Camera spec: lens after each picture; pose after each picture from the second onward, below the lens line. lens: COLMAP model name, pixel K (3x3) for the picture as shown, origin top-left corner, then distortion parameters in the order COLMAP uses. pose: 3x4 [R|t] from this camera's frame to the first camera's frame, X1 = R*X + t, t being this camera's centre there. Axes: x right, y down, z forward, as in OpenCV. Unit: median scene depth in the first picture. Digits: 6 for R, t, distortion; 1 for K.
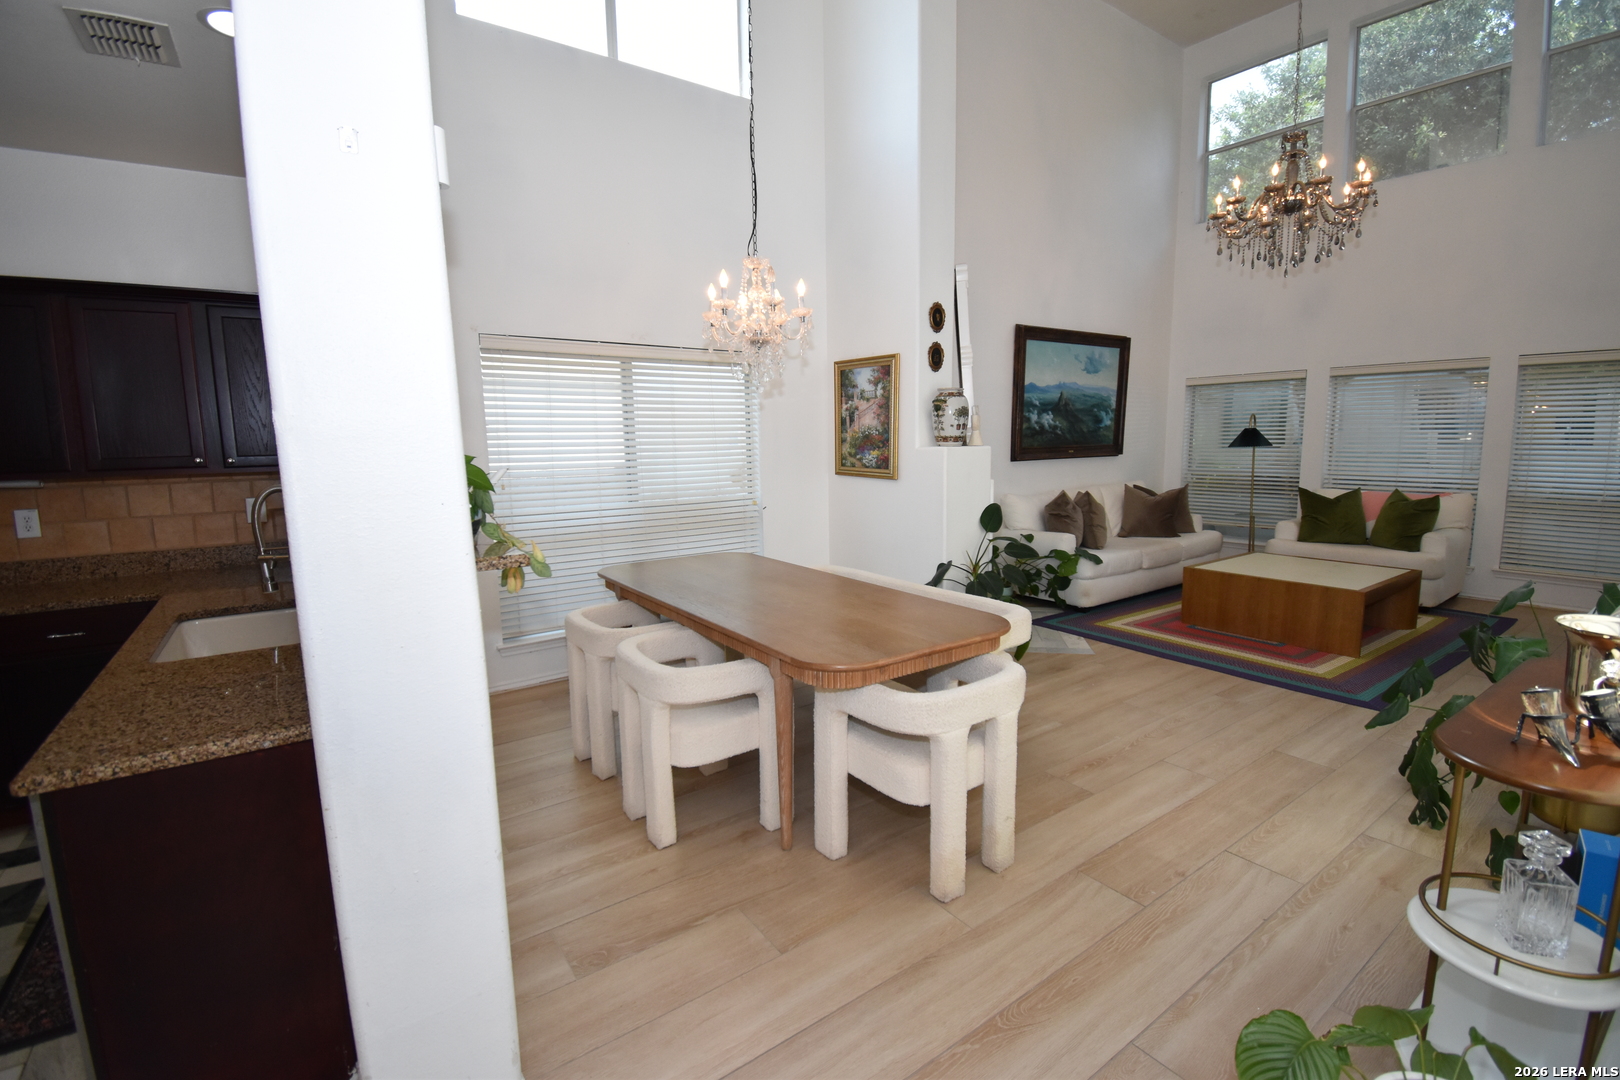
lens RADIAL K [[725.7, 0, 812.3], [0, 725.7, 535.4], [0, 0, 1]] dist [0.009008, -0.016781]
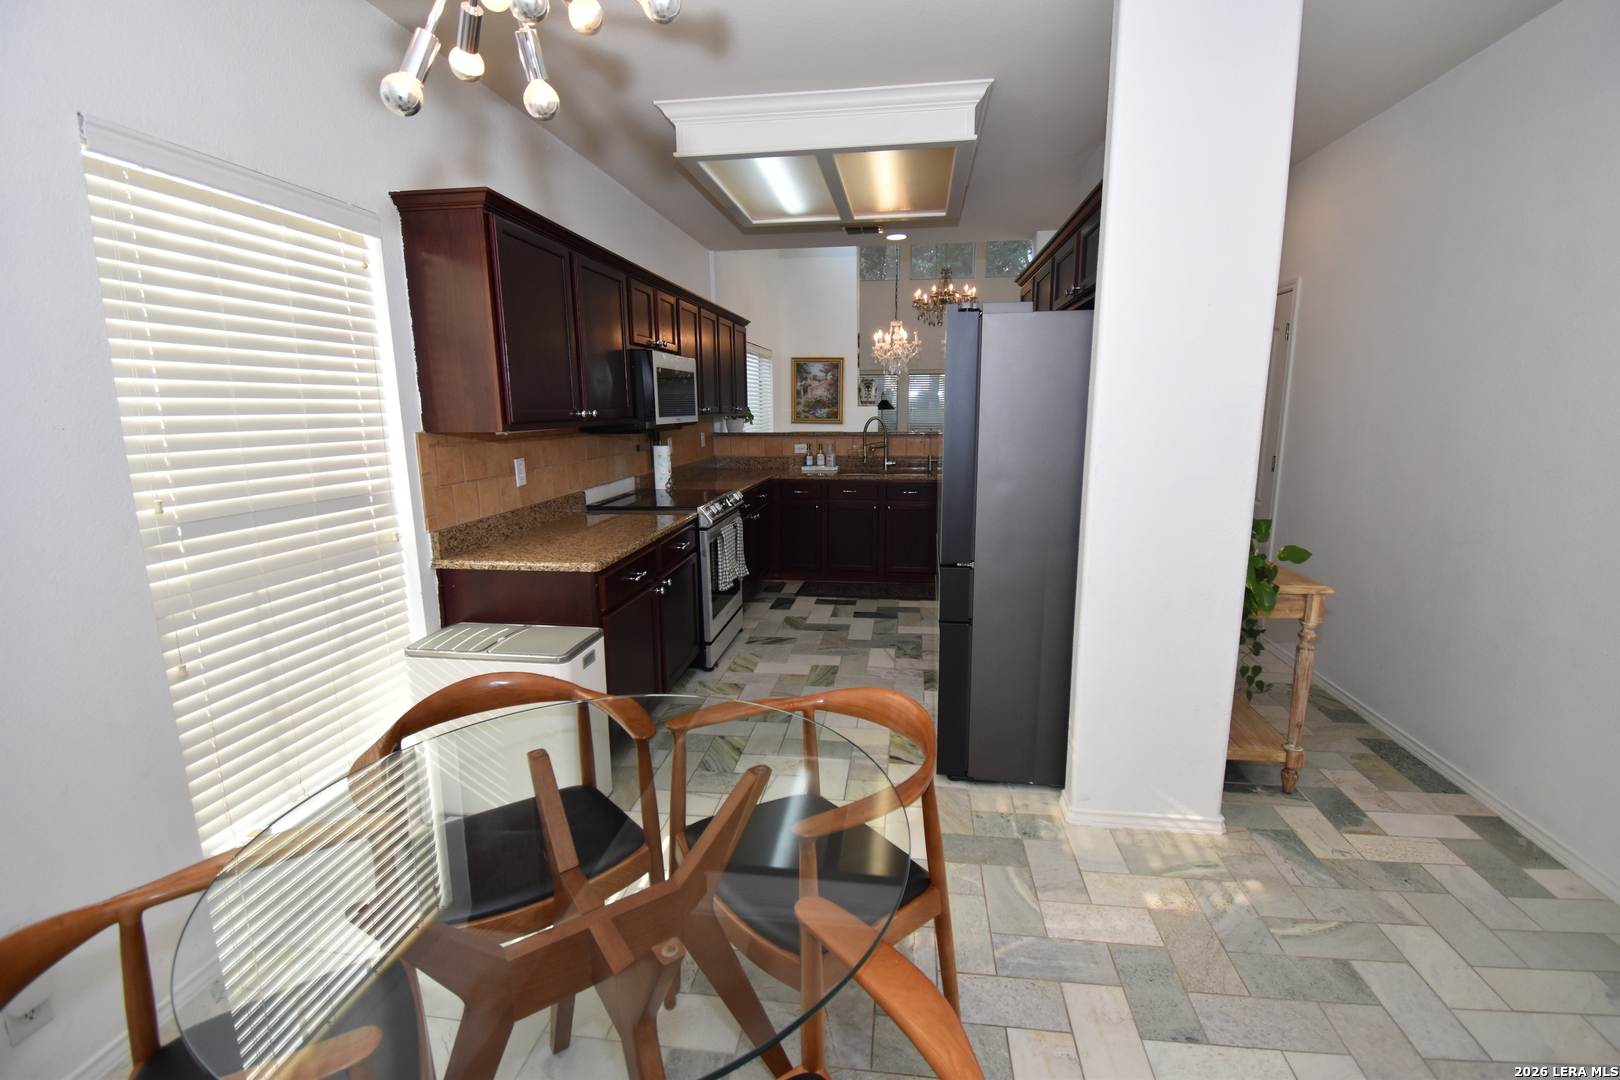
lens RADIAL K [[725.7, 0, 832.7], [0, 725.7, 537.6], [0, 0, 1]] dist [0.009008, -0.016781]
pose [[0.662626, -0.128460, 0.737852, -1.310709], [0.099207, 0.991554, 0.083537, 0.056932], [-0.742351, 0.017846, 0.669773, -0.251088]]
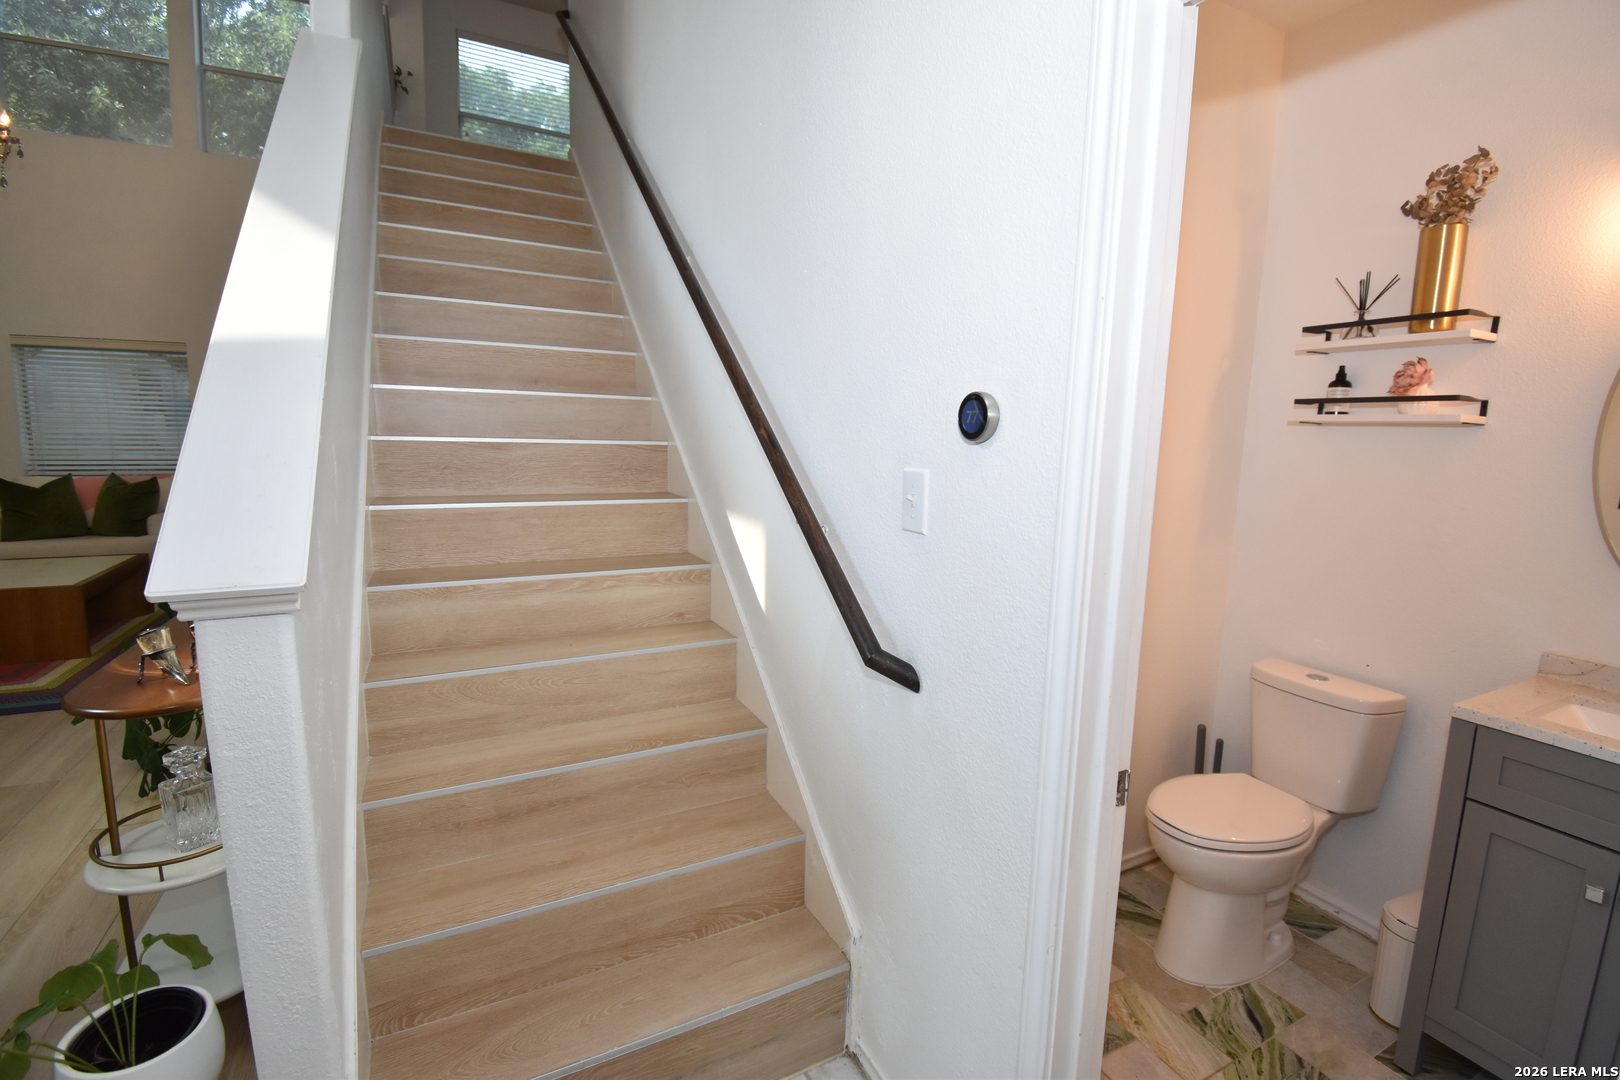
lens RADIAL K [[735.3, 0, 841.9], [0, 735.3, 531.3], [0, 0, 1]] dist [-0.030900, -0.001231]
pose [[0.130328, -0.123019, 0.983809, 0.012748], [0.105514, 0.988358, 0.109610, 0.013009], [-0.985840, 0.089520, 0.141791, -0.076241]]
